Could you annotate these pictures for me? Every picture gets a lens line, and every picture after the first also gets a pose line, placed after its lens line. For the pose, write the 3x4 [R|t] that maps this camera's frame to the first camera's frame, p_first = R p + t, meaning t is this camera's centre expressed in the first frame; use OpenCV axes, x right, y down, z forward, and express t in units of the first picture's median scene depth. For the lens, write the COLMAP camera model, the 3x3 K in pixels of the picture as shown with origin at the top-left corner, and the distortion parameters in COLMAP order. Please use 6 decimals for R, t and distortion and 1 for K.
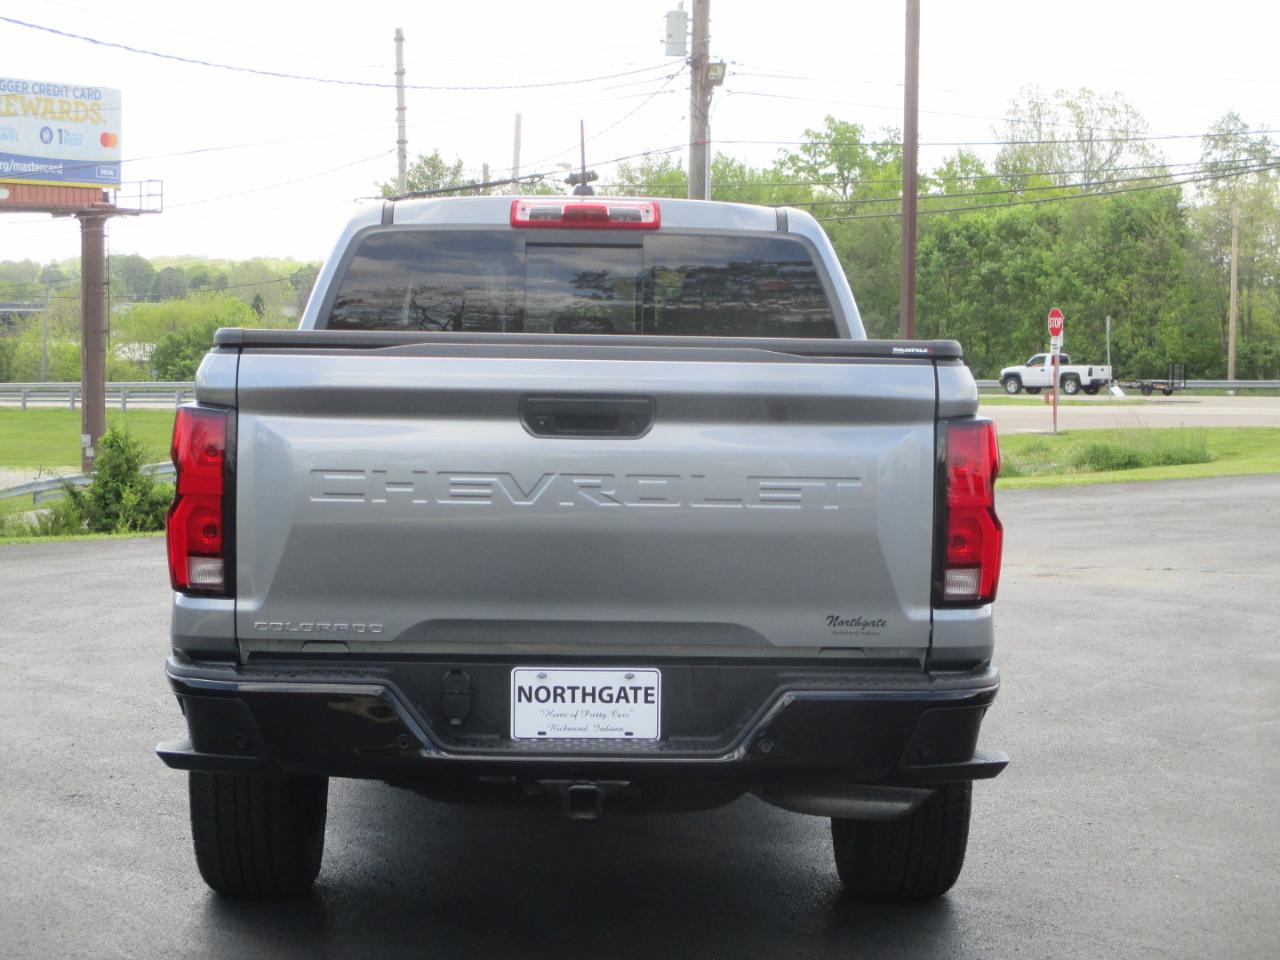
lens RADIAL K [[2502.4, 0, 640.0], [0, 2502.4, 480.0], [0, 0, 1]] dist [-0.020076, 0.055075]
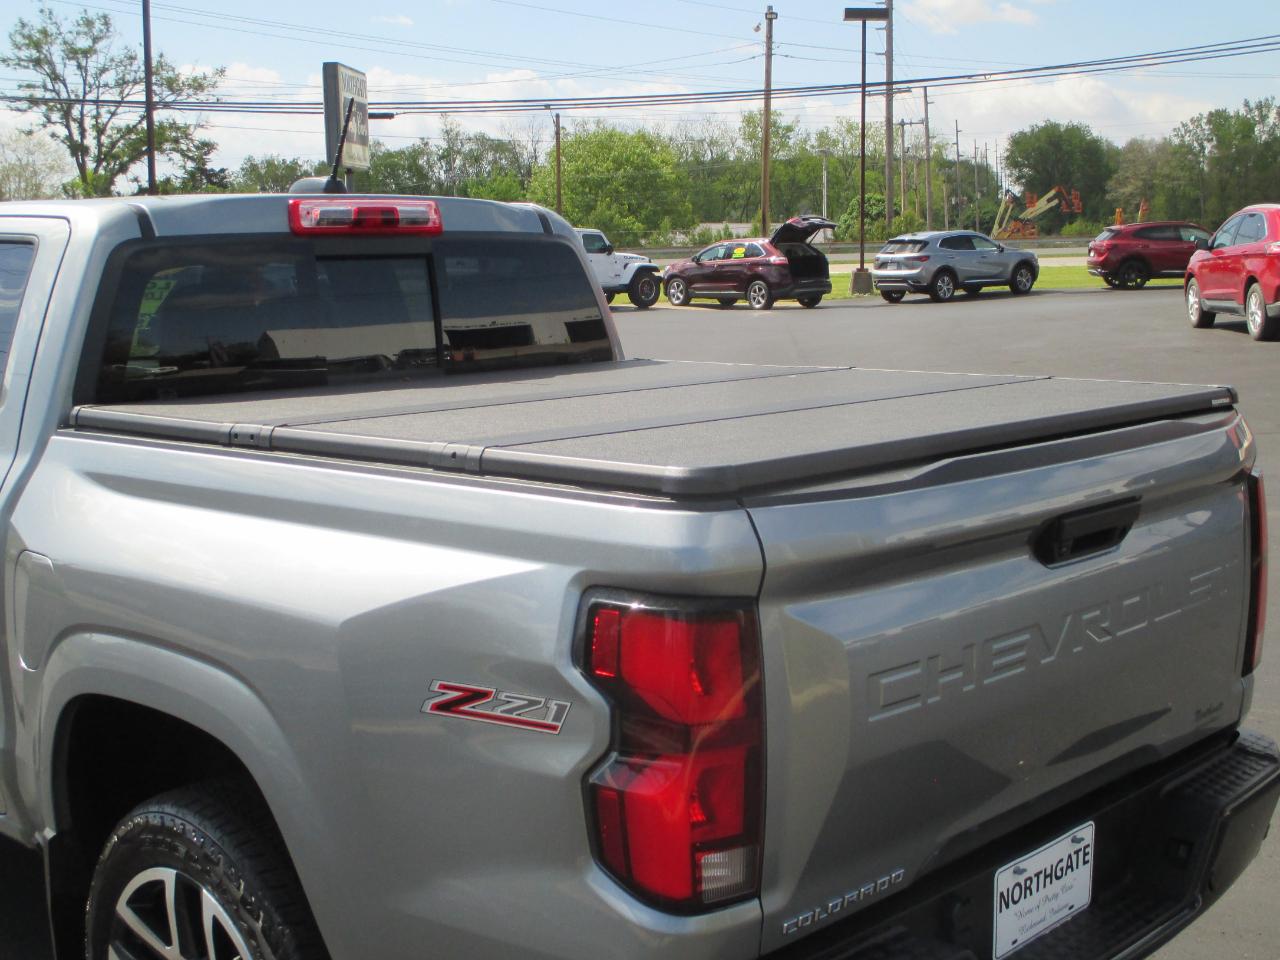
lens RADIAL K [[1634.3, 0, 640.0], [0, 1634.3, 480.0], [0, 0, 1]] dist [-0.016997, -0.007979]
pose [[0.708260, -0.124333, 0.694916, -0.451580], [0.056301, 0.991181, 0.119958, -0.106100], [-0.703703, -0.045837, 0.709015, 0.733022]]
